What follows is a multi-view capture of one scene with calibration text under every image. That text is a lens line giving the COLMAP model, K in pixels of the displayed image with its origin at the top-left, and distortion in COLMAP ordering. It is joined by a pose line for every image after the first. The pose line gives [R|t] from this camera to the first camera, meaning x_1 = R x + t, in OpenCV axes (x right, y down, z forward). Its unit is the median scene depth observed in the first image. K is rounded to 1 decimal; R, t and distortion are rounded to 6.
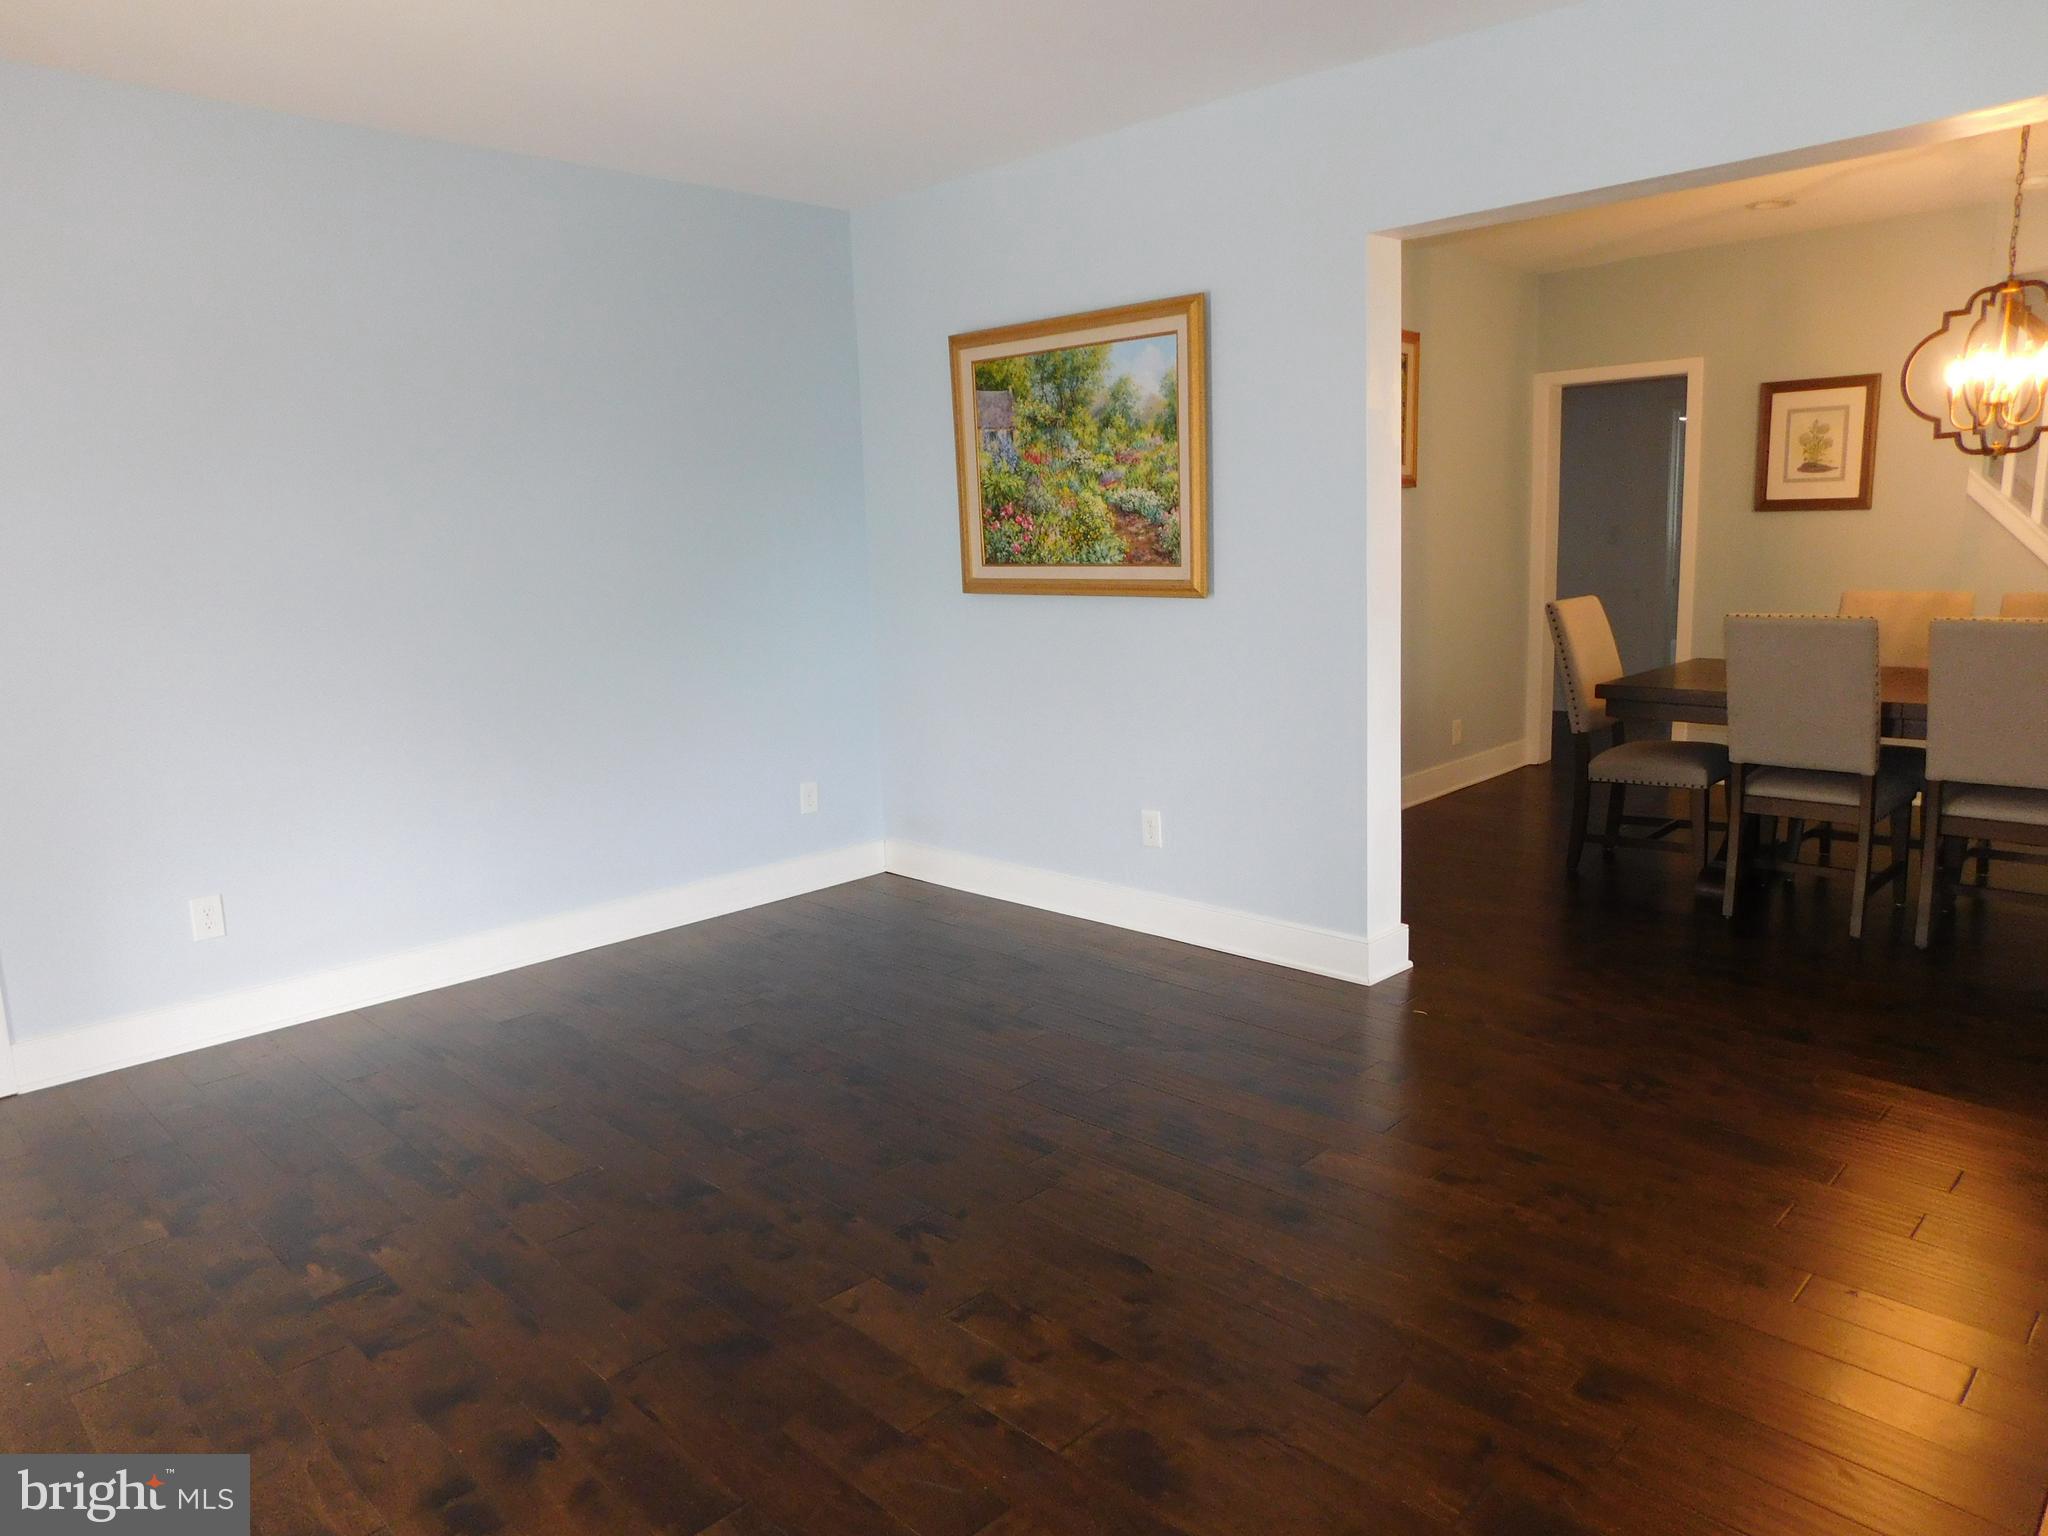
lens RADIAL K [[1353.1, 0, 1015.3], [0, 1353.1, 764.7], [0, 0, 1]] dist [-0.083008, 0.066739]
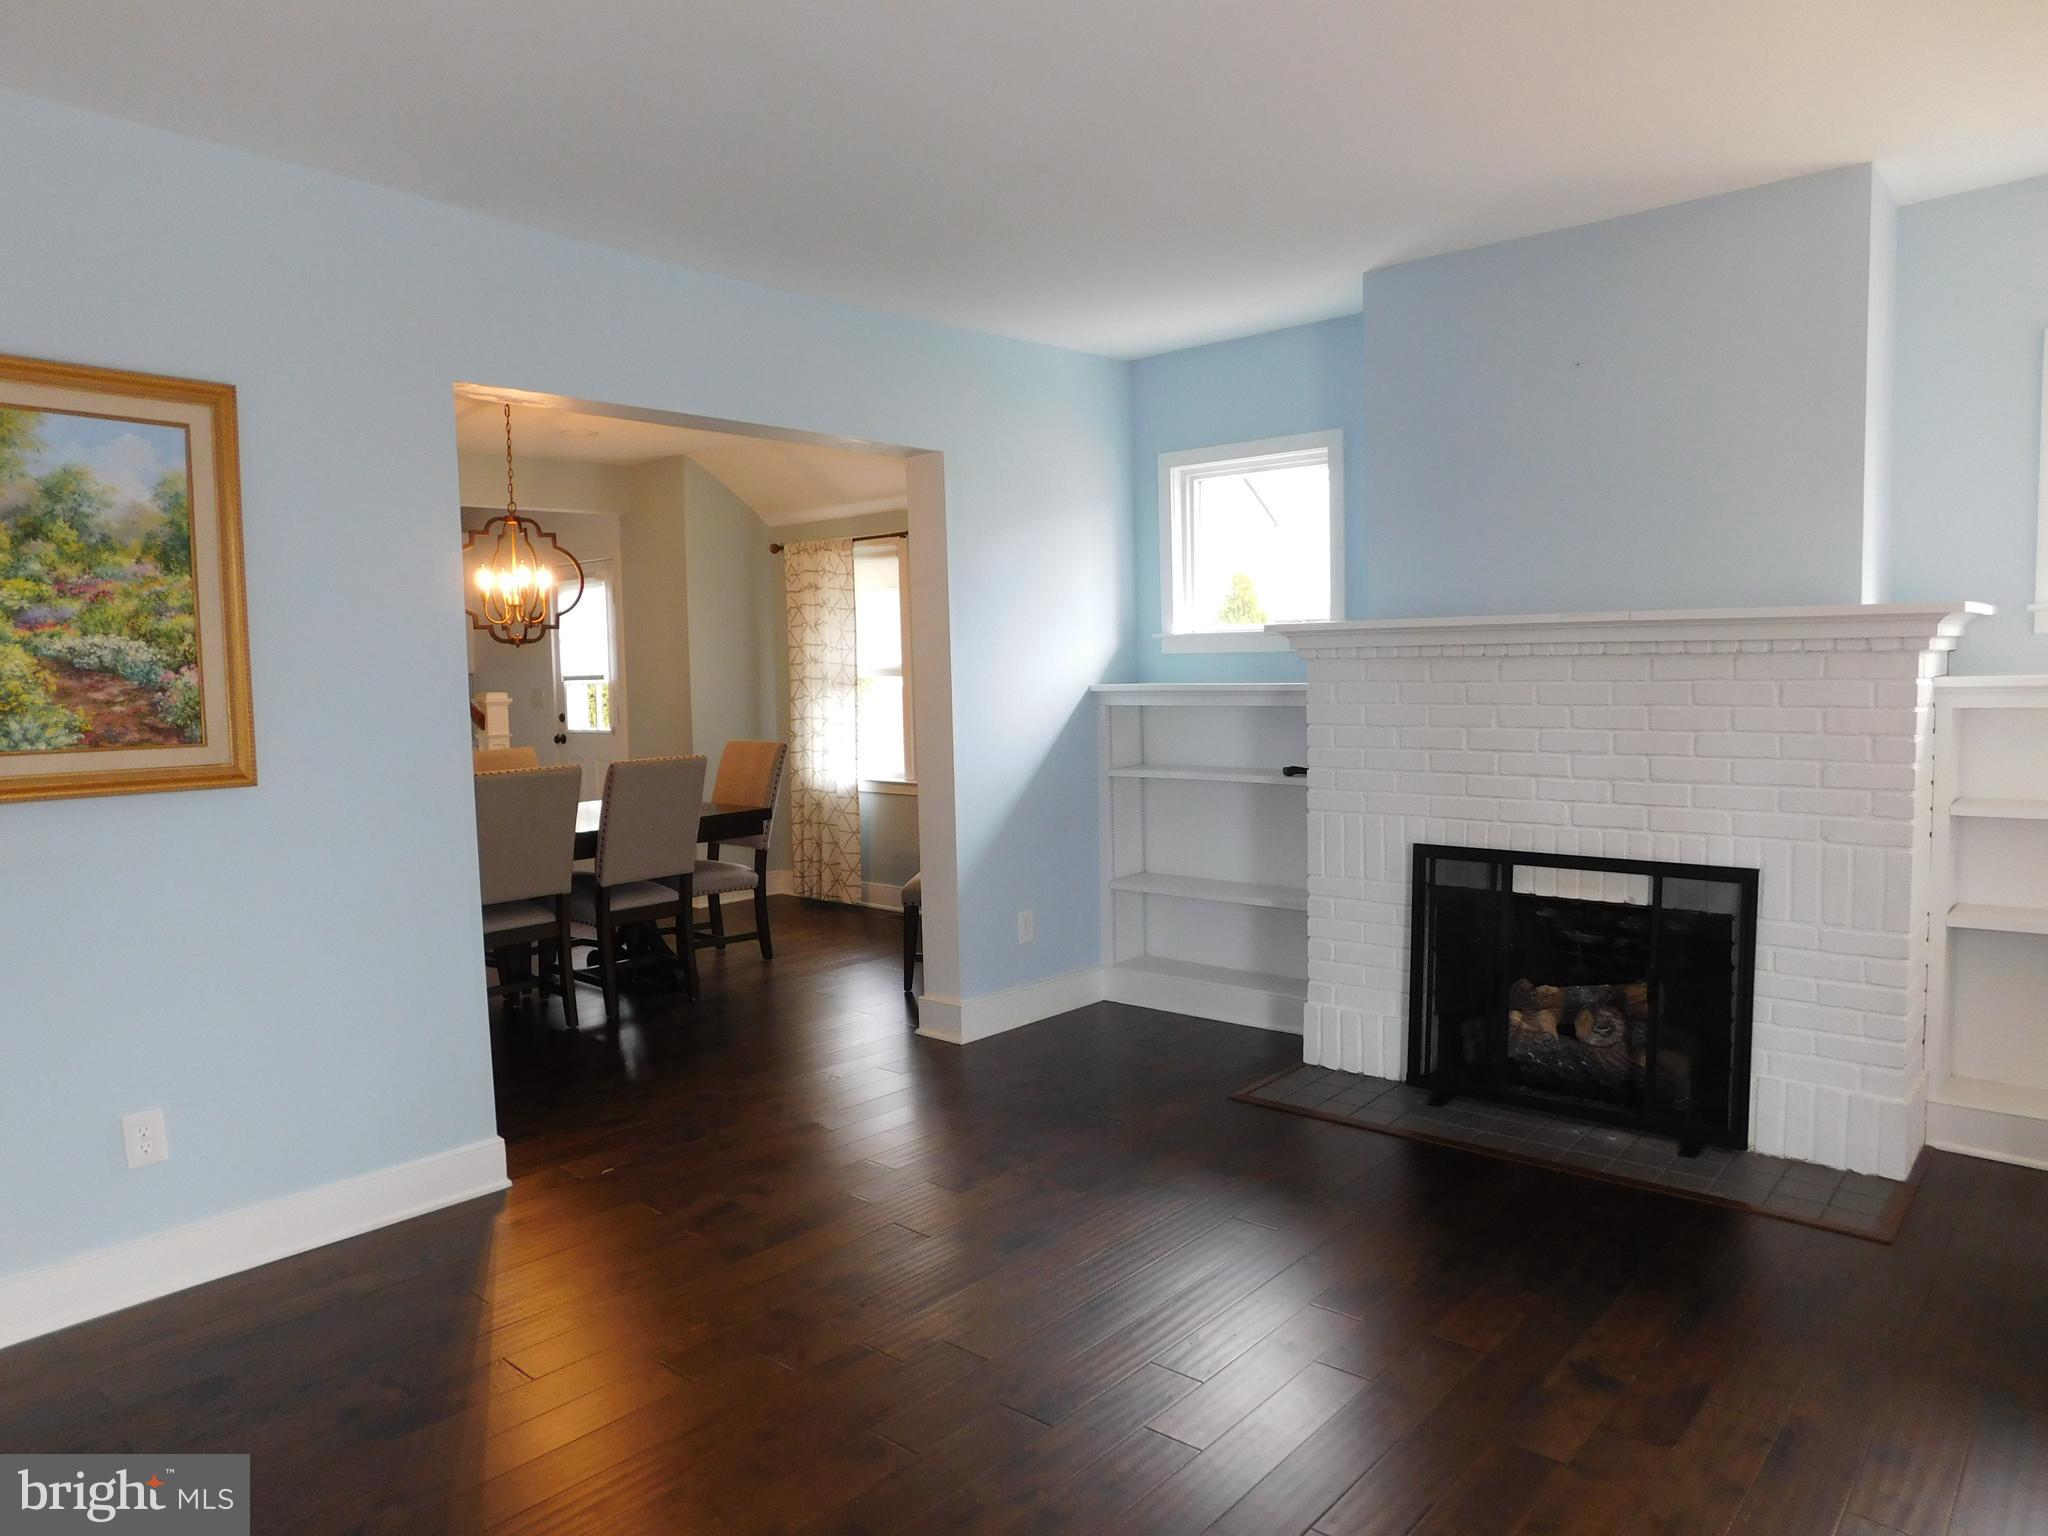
lens RADIAL K [[1353.1, 0, 1015.3], [0, 1353.1, 764.7], [0, 0, 1]] dist [-0.083008, 0.066739]
pose [[-0.044742, -0.035889, 0.998354, -0.593699], [0.197619, 0.979288, 0.044060, -0.081719], [-0.979257, 0.199265, -0.036723, 0.595680]]
